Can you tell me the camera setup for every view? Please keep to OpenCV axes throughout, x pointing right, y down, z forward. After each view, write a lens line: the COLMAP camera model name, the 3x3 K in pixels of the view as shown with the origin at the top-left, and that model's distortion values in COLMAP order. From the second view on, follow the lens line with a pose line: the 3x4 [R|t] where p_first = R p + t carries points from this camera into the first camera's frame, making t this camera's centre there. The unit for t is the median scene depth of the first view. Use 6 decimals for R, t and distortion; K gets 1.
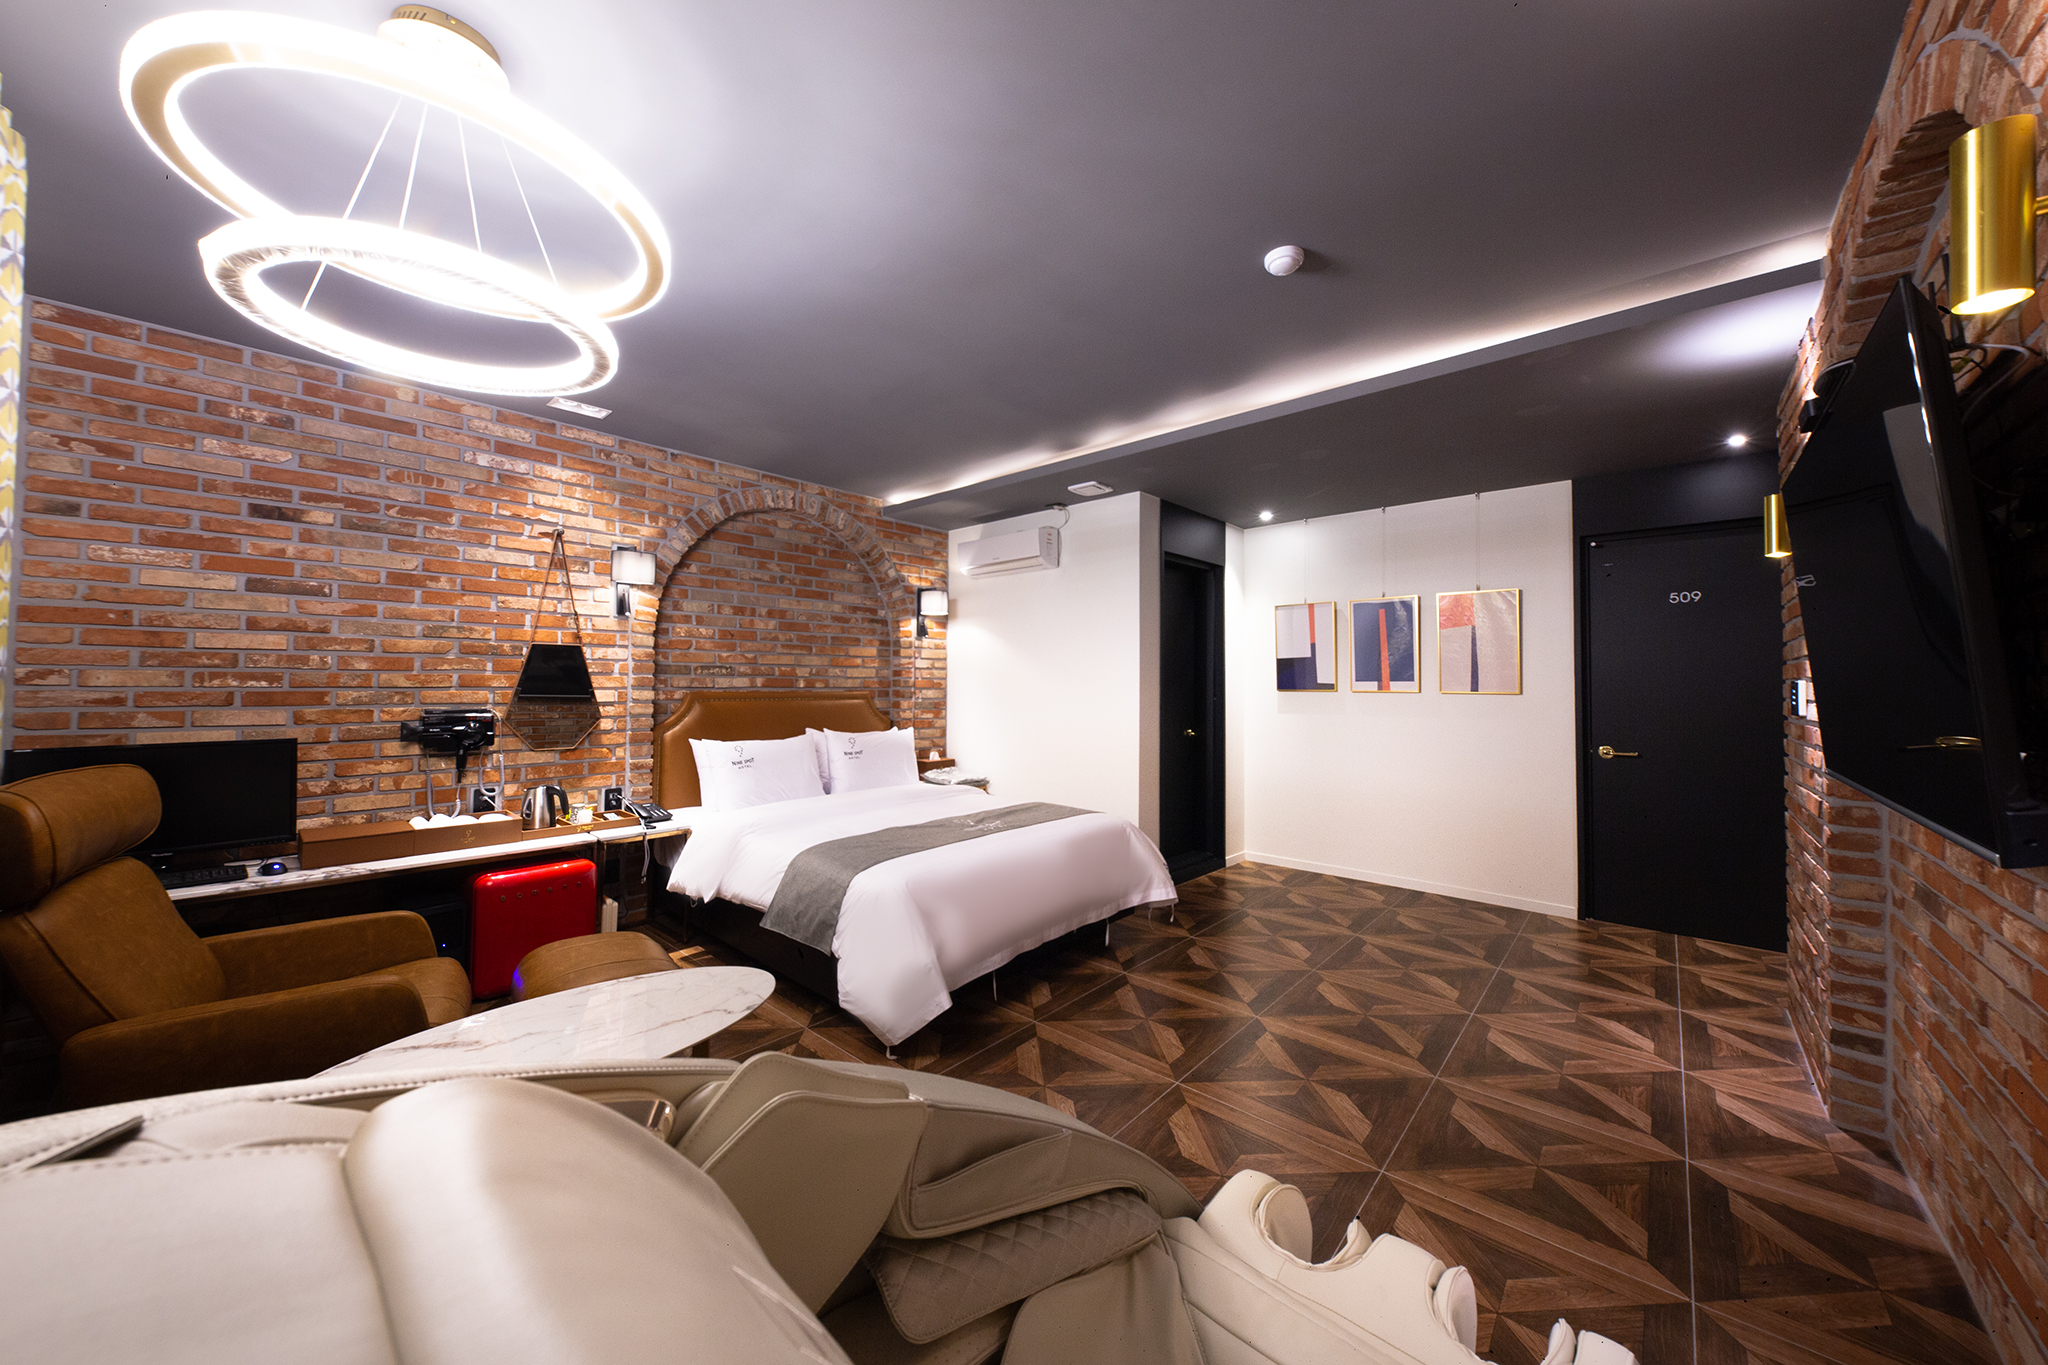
lens RADIAL K [[717.9, 0, 1039.3], [0, 717.9, 676.9], [0, 0, 1]] dist [-0.002275, -0.001743]
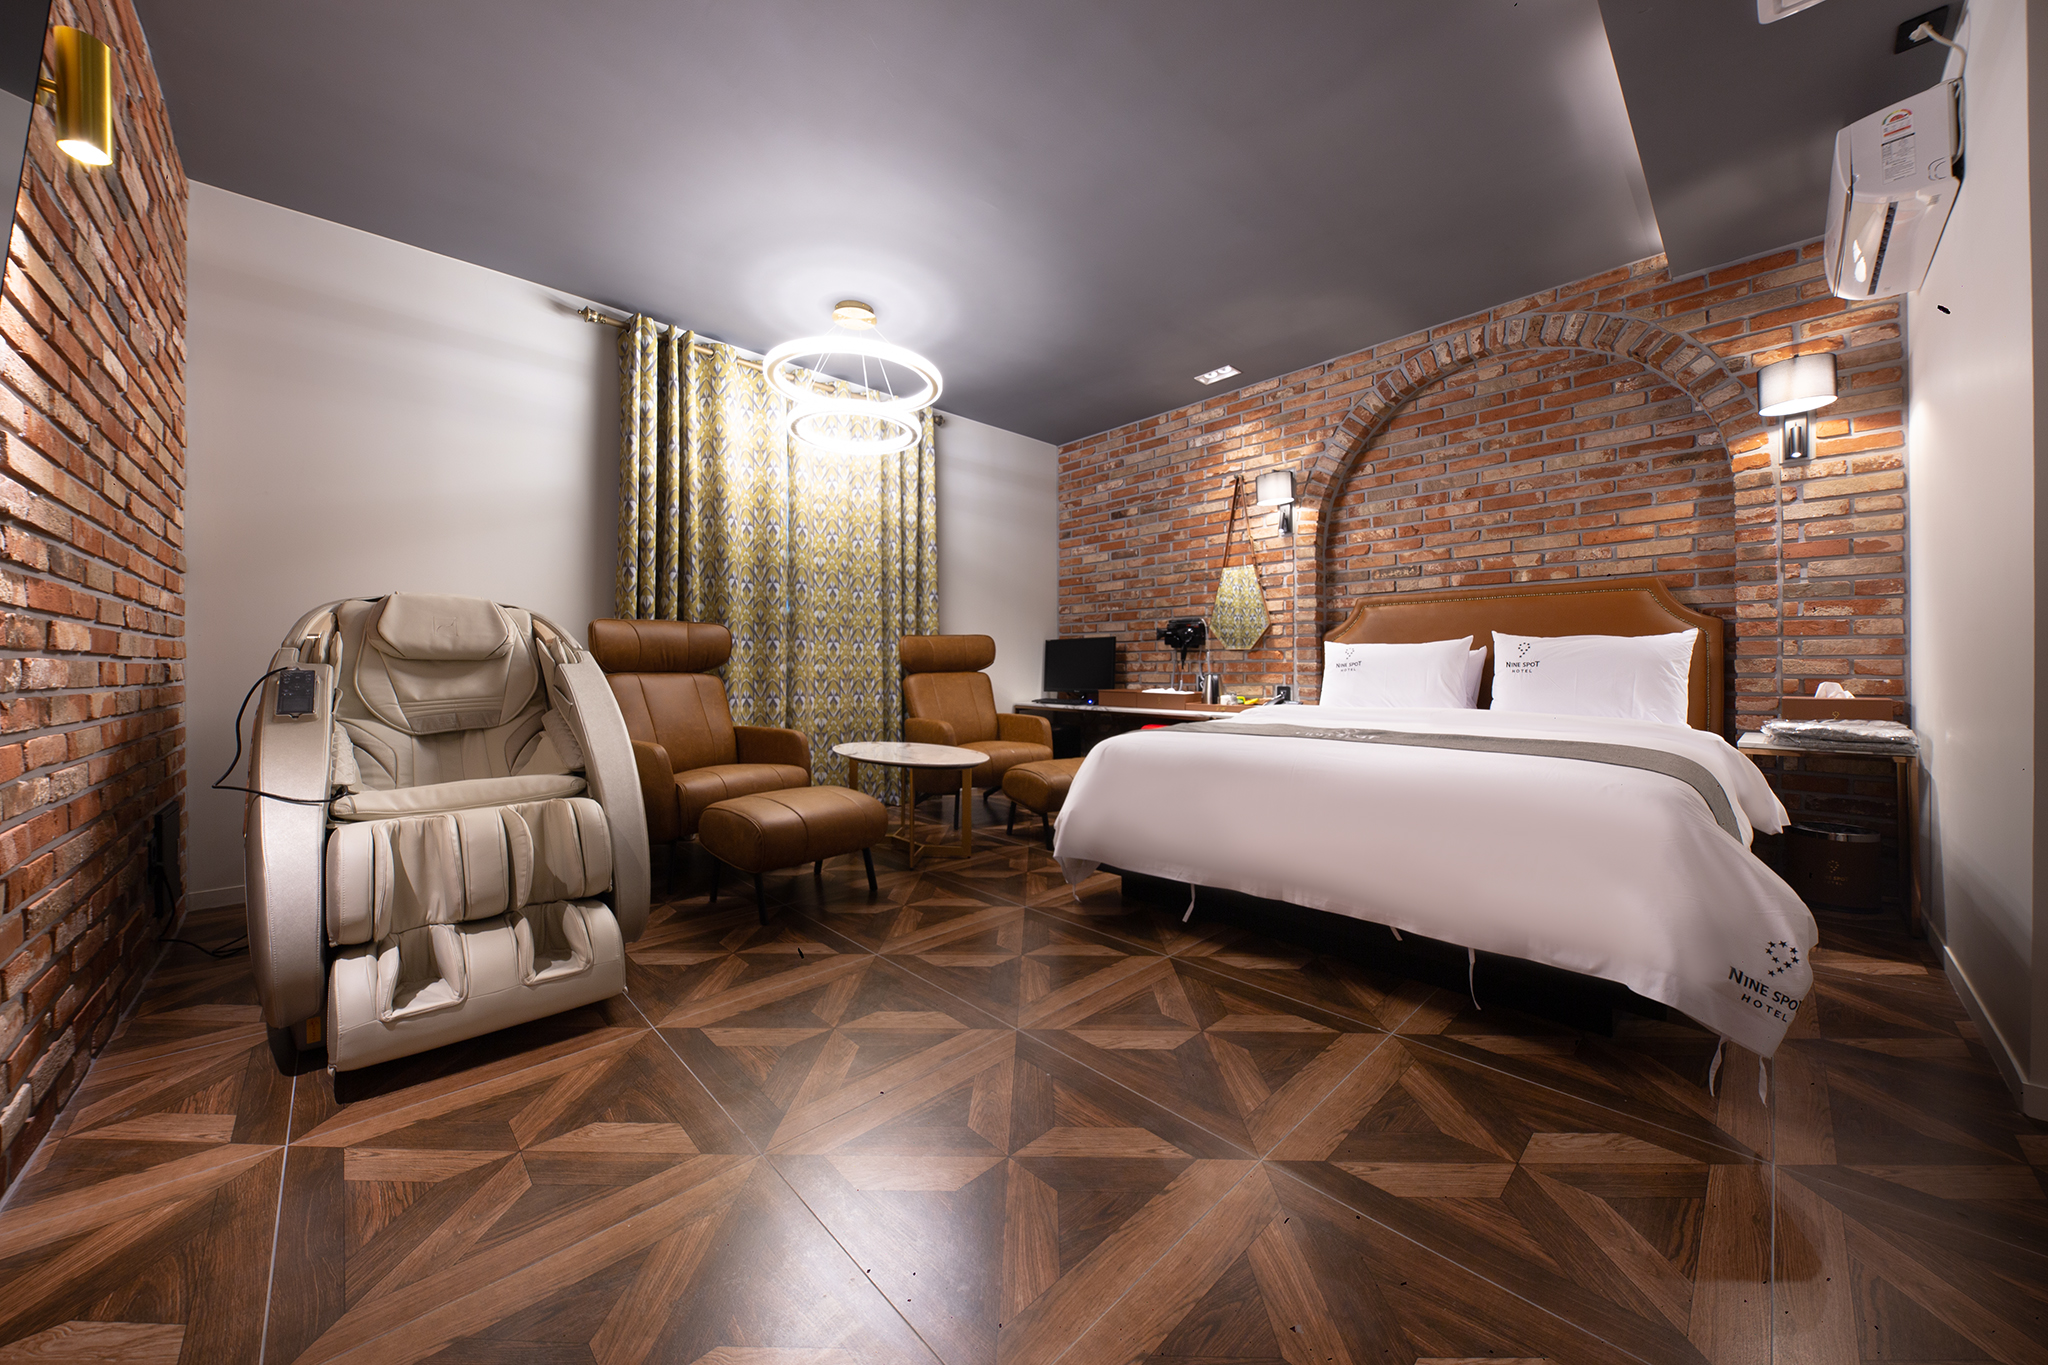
lens RADIAL K [[717.9, 0, 1021.2], [0, 717.9, 691.1], [0, 0, 1]] dist [-0.002275, -0.001743]
pose [[-0.116358, 0.022766, -0.992946, 0.578408], [0.012436, 0.999692, 0.021464, 0.130106], [0.993130, -0.009851, -0.116605, 0.696311]]
